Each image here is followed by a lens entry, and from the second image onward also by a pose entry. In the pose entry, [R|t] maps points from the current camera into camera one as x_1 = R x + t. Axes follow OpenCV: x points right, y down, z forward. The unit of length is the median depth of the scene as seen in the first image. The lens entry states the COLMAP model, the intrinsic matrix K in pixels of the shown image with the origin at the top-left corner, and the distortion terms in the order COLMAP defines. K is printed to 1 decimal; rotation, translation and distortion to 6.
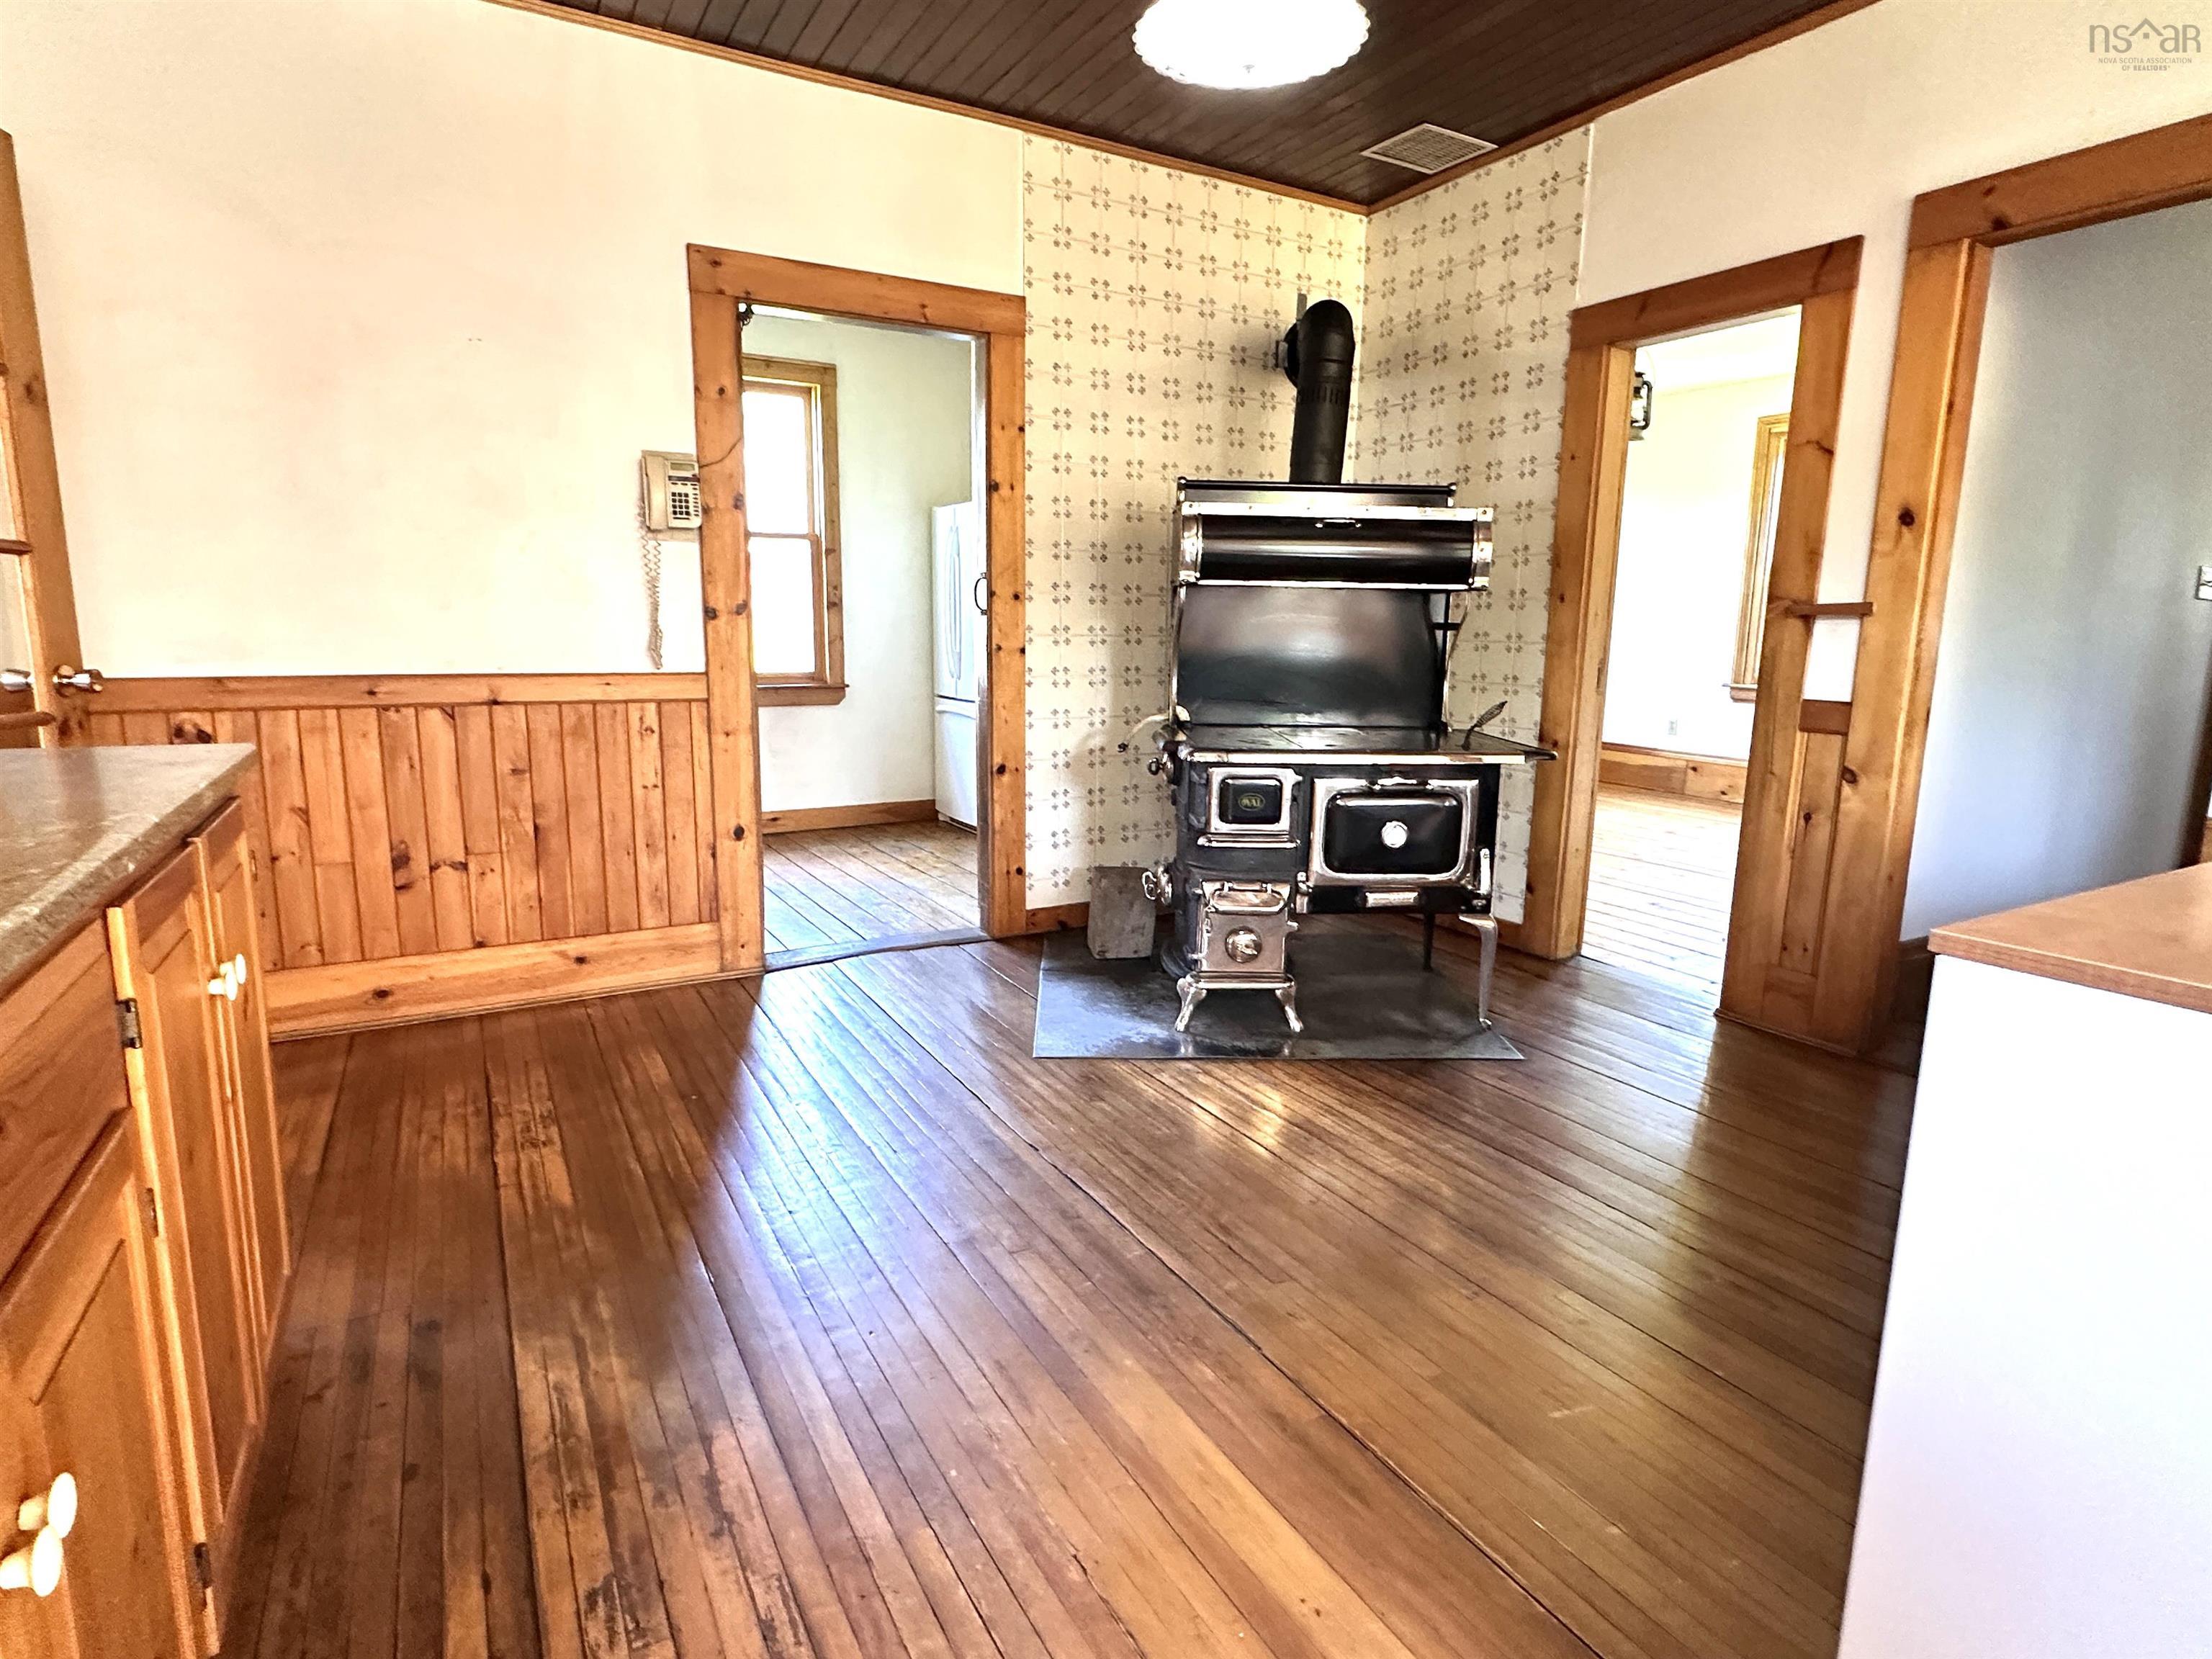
lens RADIAL K [[1152.5, 0, 1110.3], [0, 1152.5, 832.7], [0, 0, 1]] dist [0.001502, 0.000067]
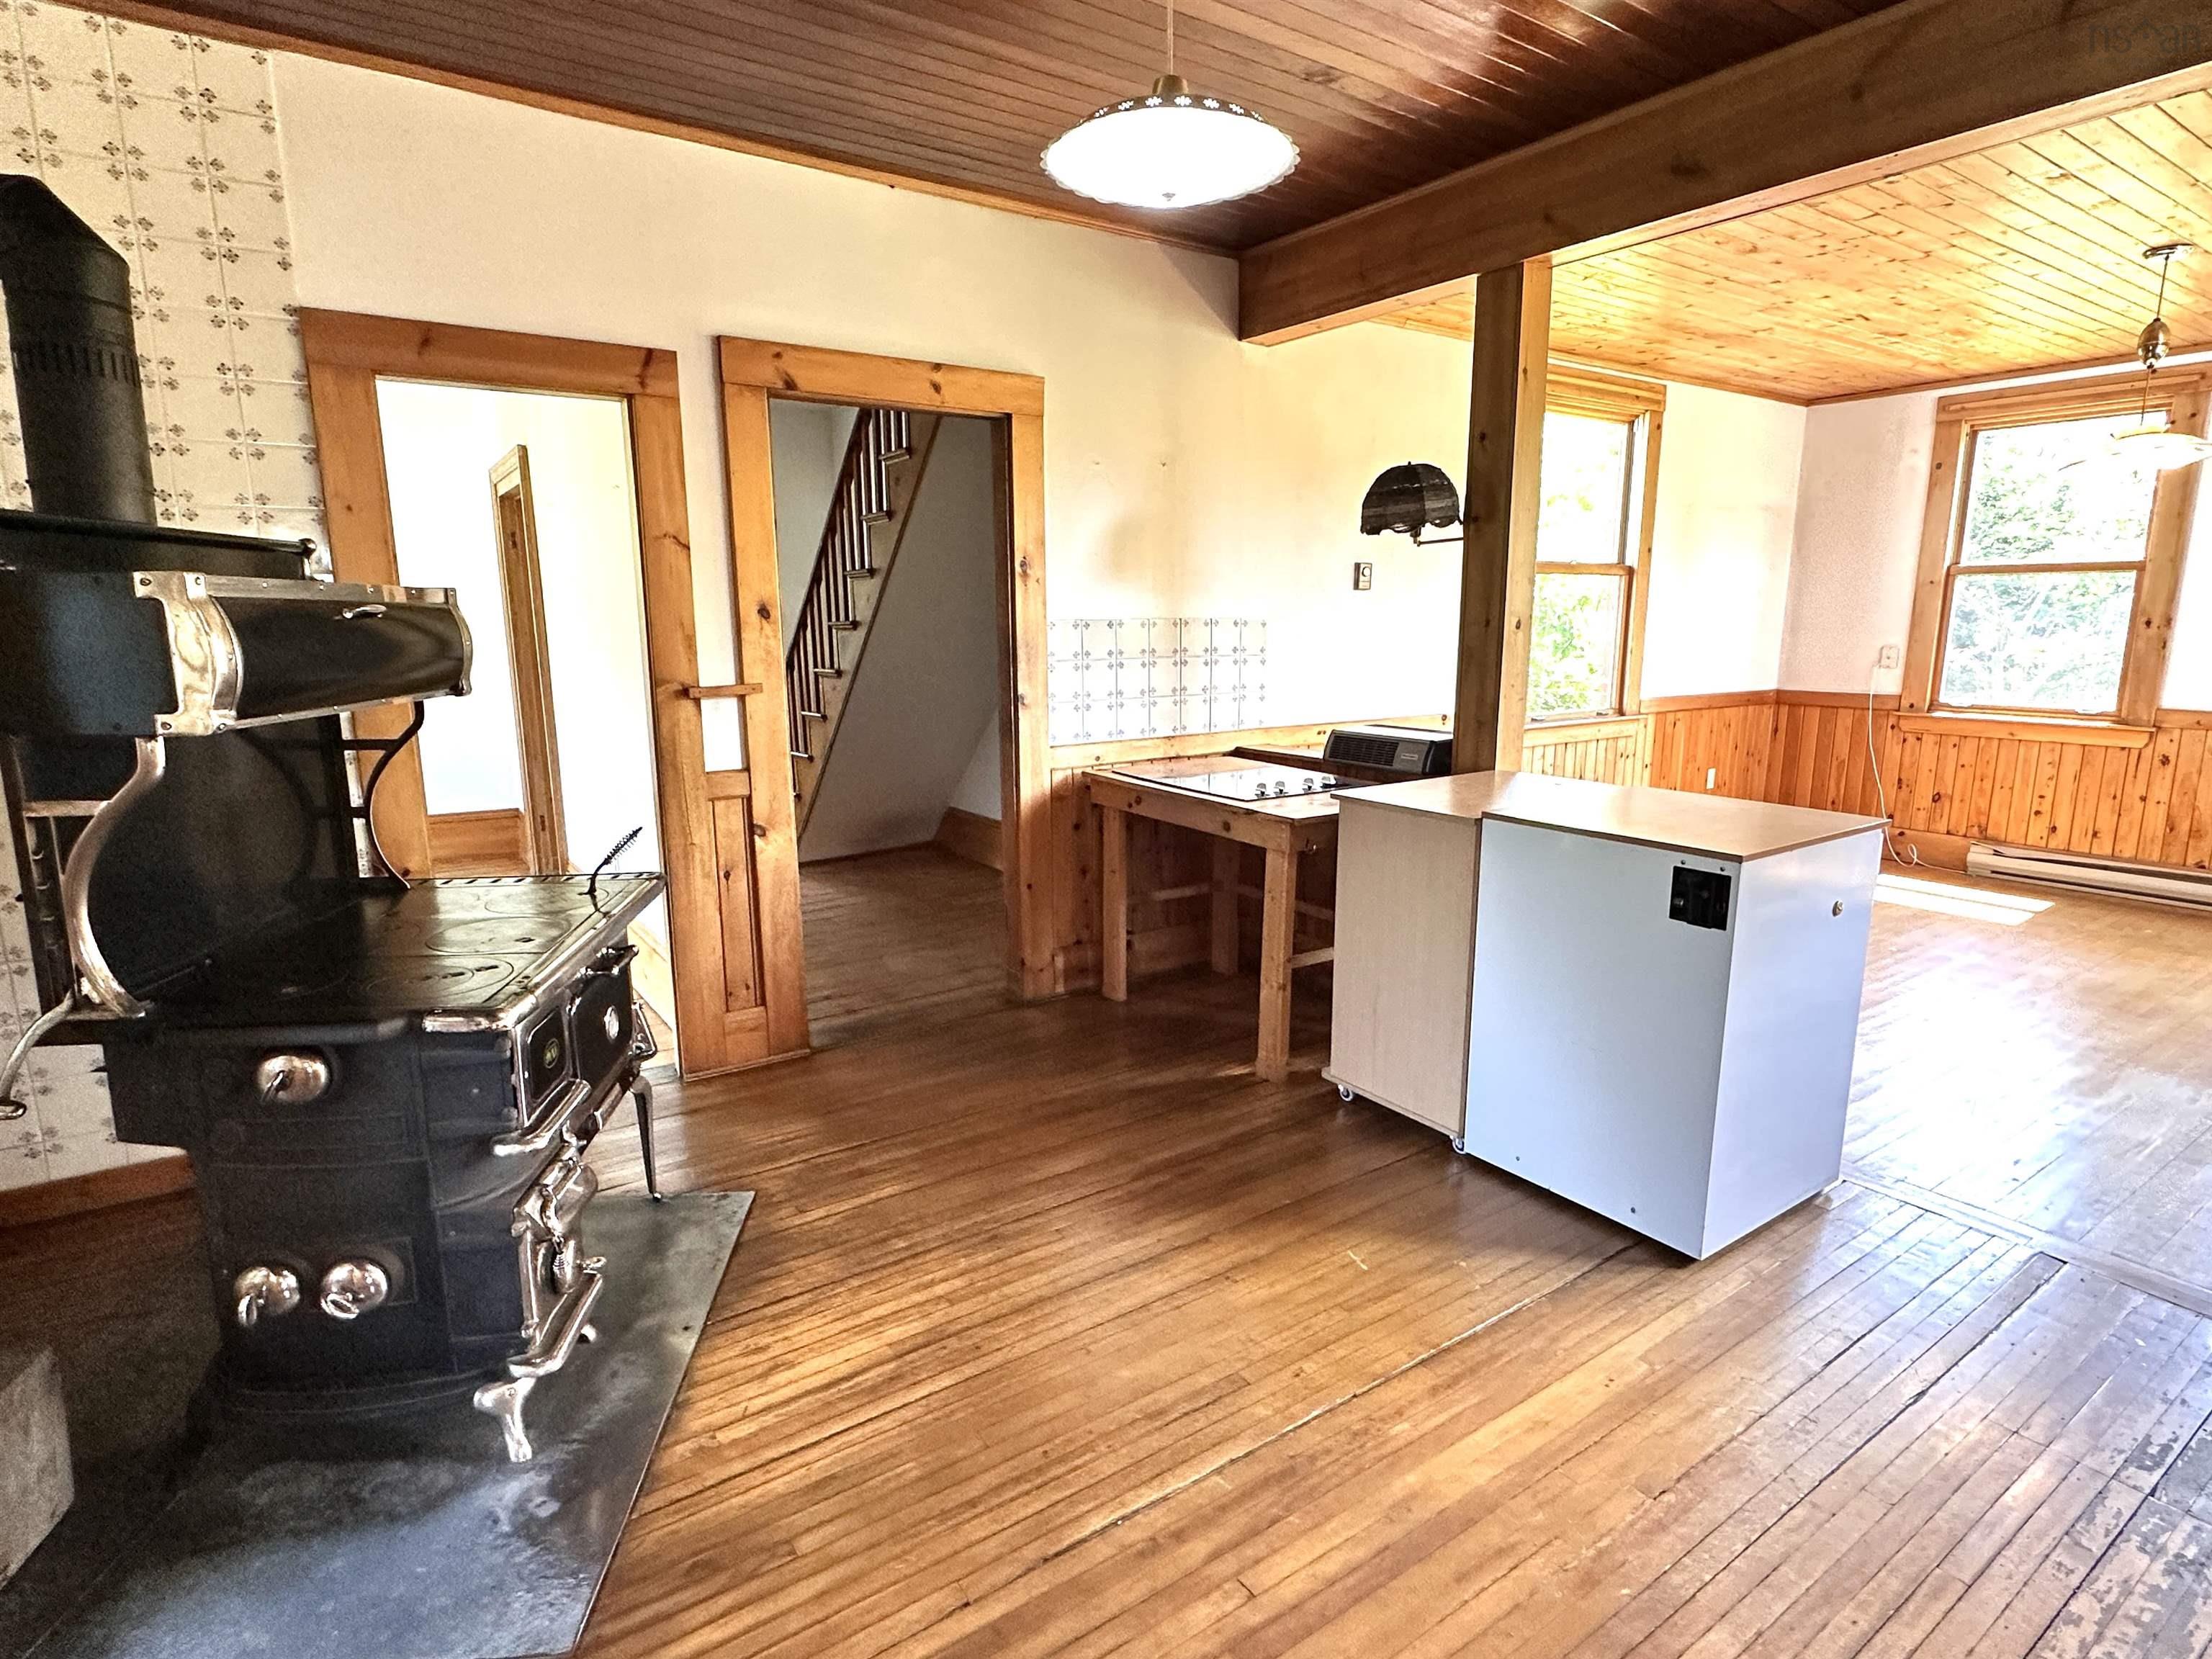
lens RADIAL K [[1152.5, 0, 1110.3], [0, 1152.5, 832.7], [0, 0, 1]] dist [0.001502, 0.000067]
pose [[-0.078264, -0.200478, 0.976567, -0.519895], [0.185518, 0.959533, 0.211849, -0.228625], [-0.979519, 0.197751, -0.037904, 0.705873]]
